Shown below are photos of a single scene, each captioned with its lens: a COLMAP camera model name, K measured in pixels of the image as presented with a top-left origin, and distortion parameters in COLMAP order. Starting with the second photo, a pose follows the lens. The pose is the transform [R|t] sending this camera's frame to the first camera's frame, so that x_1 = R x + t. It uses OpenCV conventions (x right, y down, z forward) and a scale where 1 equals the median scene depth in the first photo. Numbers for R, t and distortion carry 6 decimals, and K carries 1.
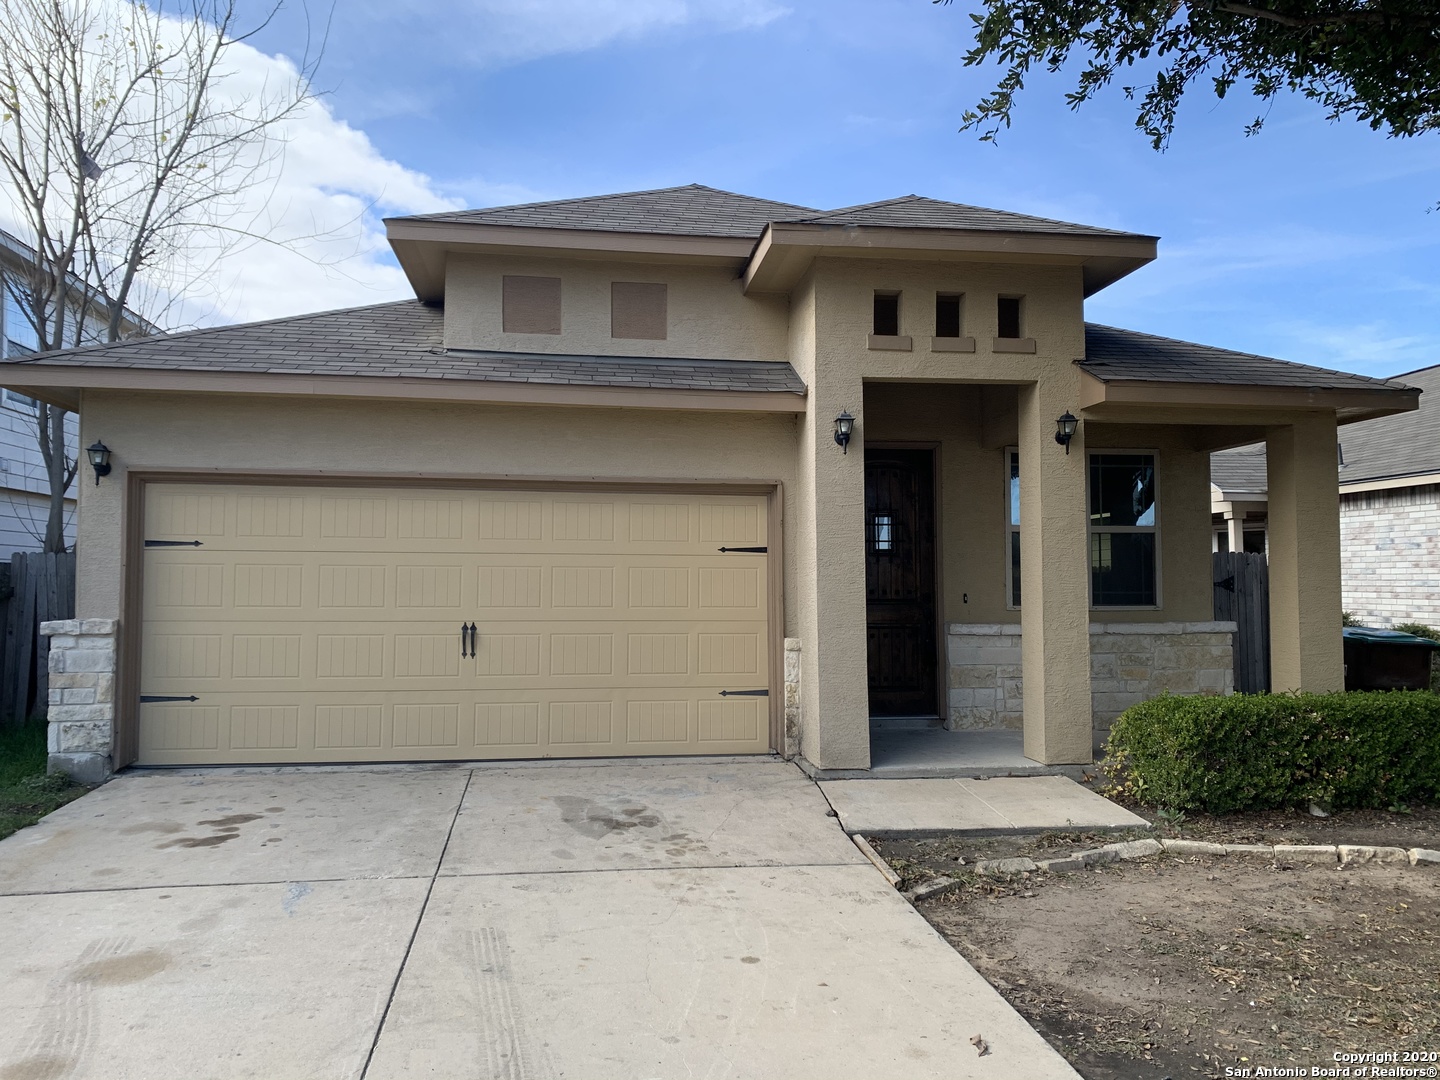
lens RADIAL K [[1088.6, 0, 720.0], [0, 1088.6, 540.0], [0, 0, 1]] dist [0.040914, -0.045873]
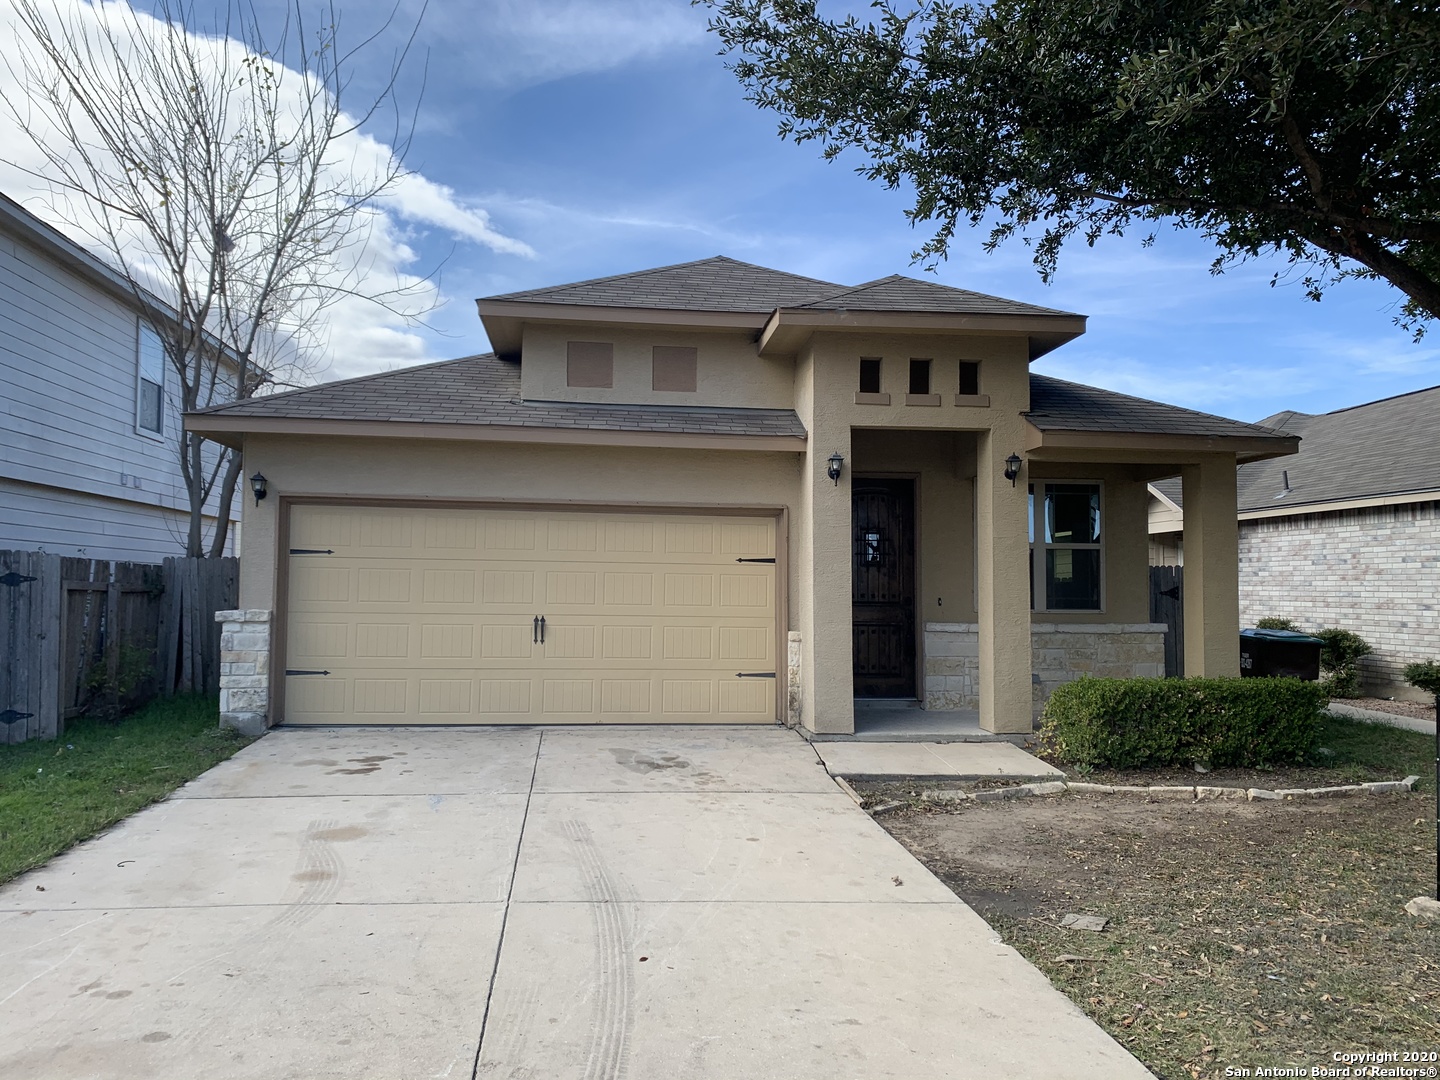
lens RADIAL K [[1088.6, 0, 720.0], [0, 1088.6, 540.0], [0, 0, 1]] dist [0.040914, -0.045873]
pose [[0.999749, 0.008709, -0.020653, 0.005792], [-0.008846, 0.999939, -0.006551, -0.006454], [0.020594, 0.006732, 0.999765, -0.269098]]
